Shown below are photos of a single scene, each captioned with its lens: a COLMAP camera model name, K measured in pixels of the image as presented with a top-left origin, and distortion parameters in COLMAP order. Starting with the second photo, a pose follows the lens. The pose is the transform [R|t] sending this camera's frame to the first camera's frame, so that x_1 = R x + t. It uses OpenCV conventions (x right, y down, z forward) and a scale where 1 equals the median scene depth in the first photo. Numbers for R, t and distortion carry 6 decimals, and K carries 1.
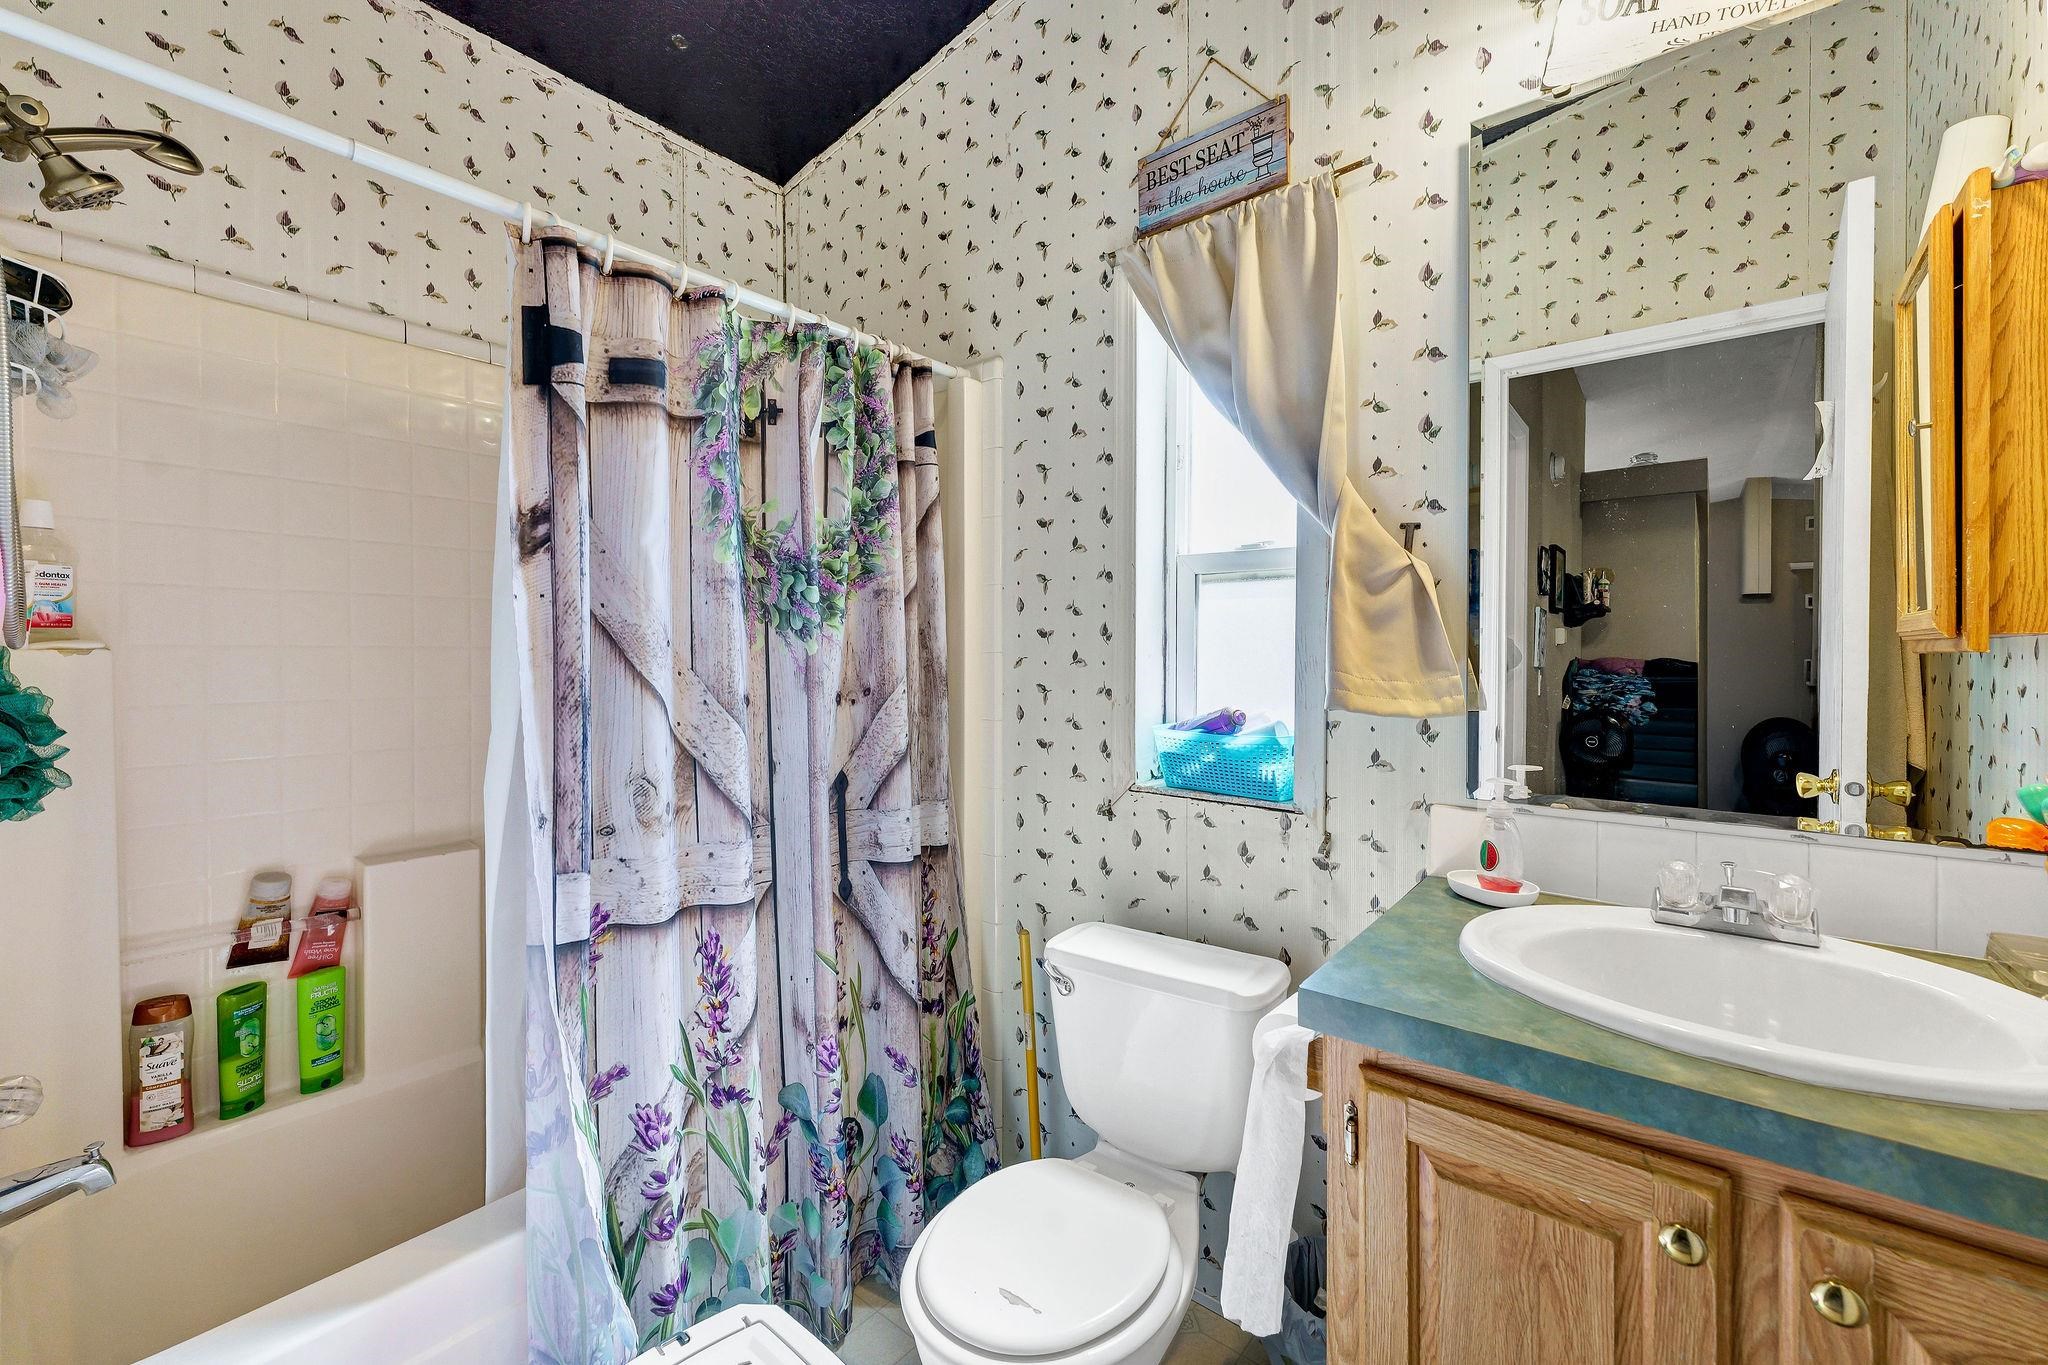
lens RADIAL K [[846.1, 0, 1035.1], [0, 846.1, 656.7], [0, 0, 1]] dist [0.001604, -0.000866]
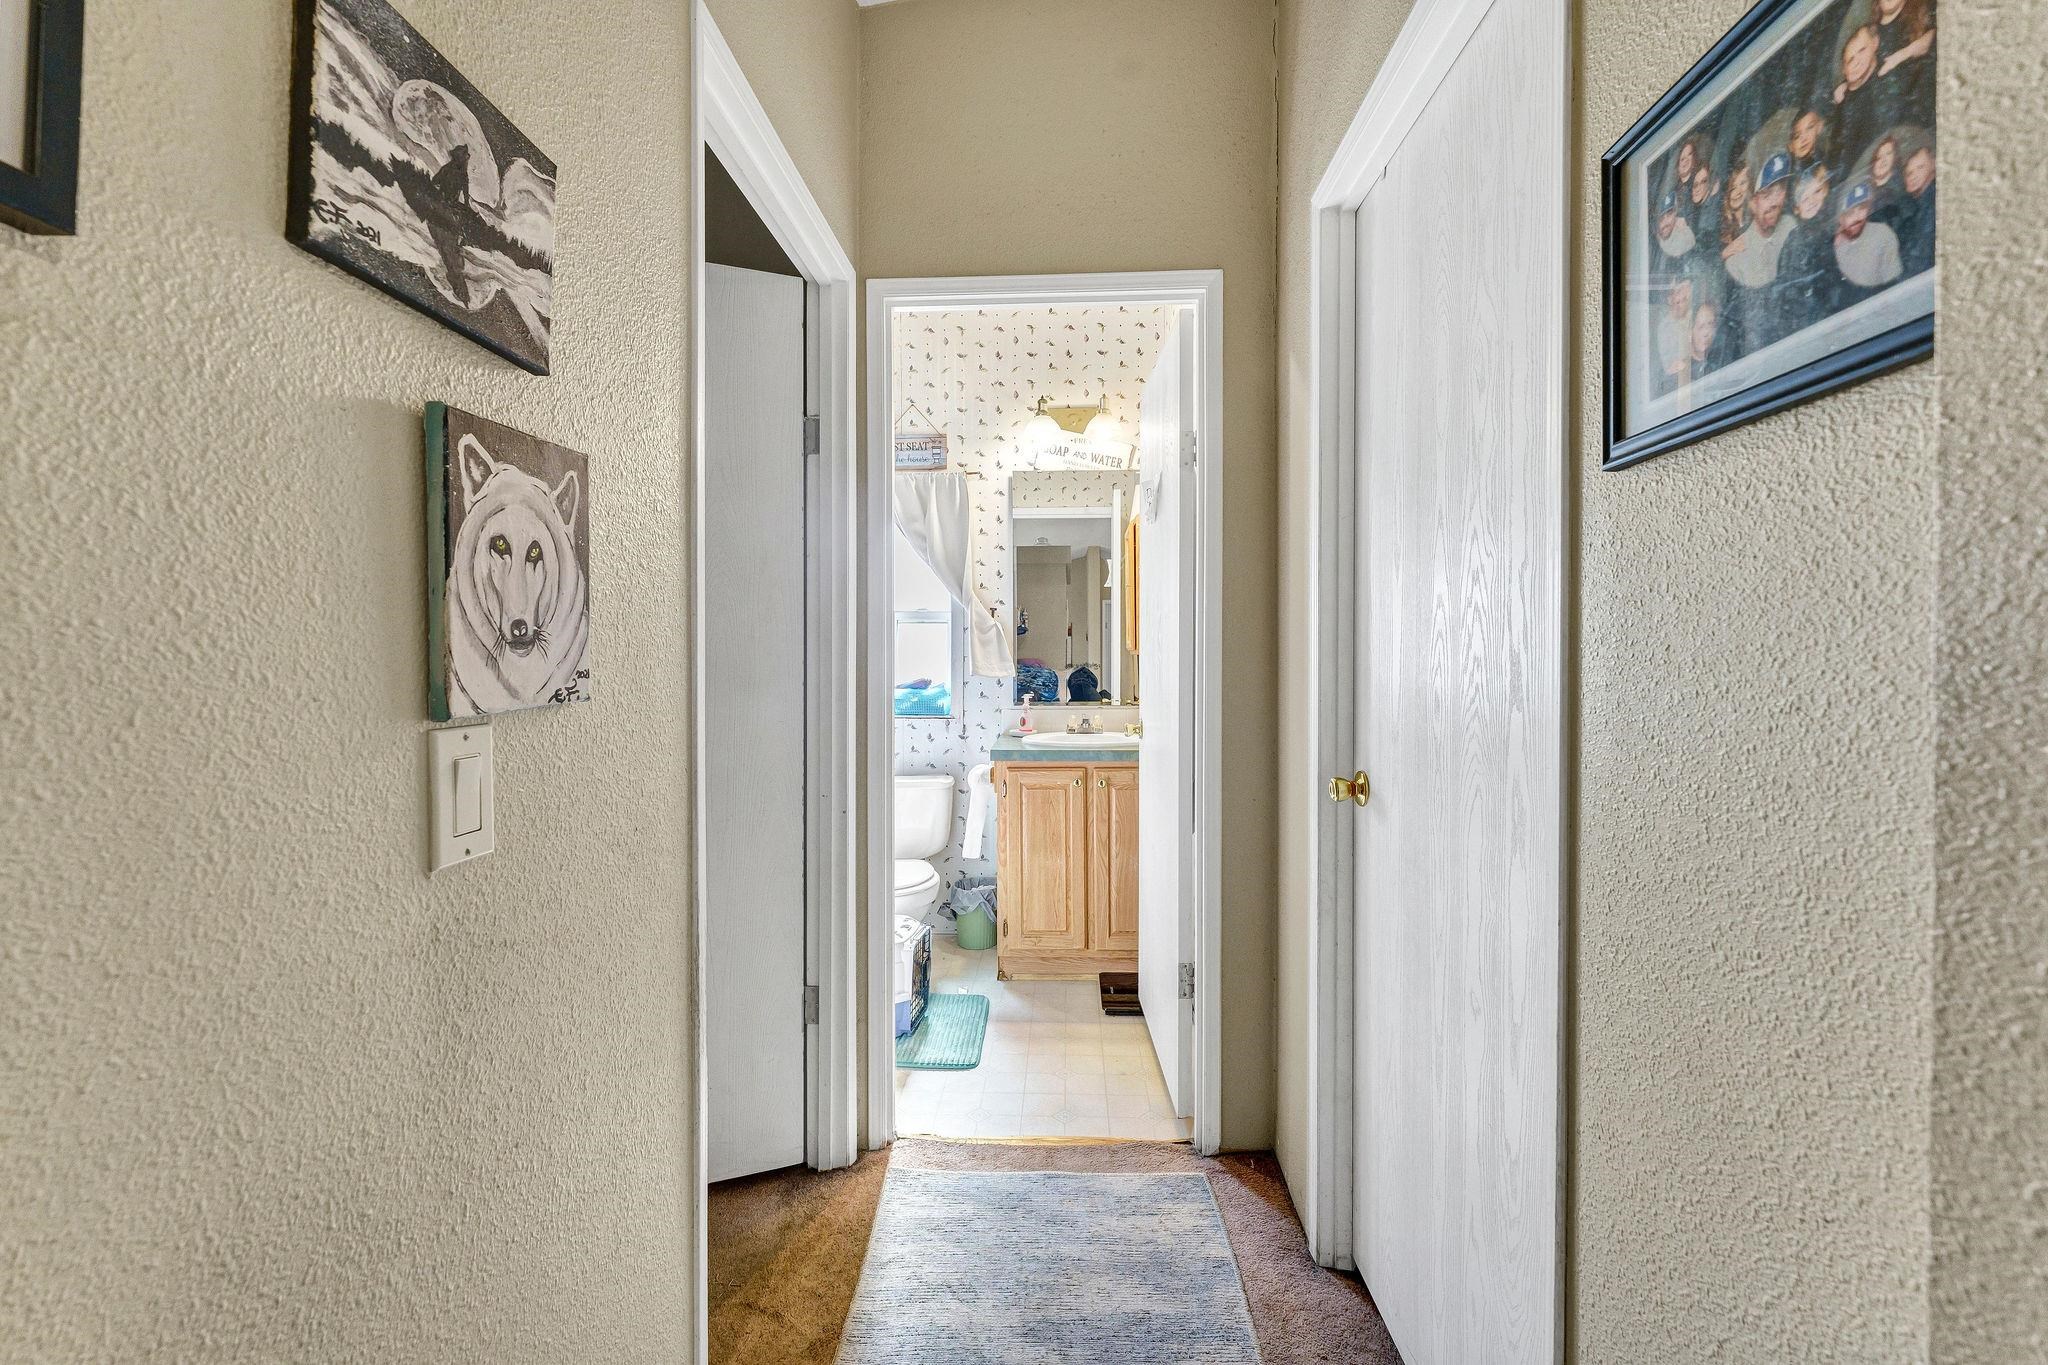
lens RADIAL K [[846.1, 0, 1028.0], [0, 846.1, 664.3], [0, 0, 1]] dist [0.001604, -0.000866]
pose [[0.810004, -0.011259, 0.586317, -1.008422], [0.007947, 0.999935, 0.008223, 0.003487], [-0.586371, -0.002001, 0.810040, -1.208149]]
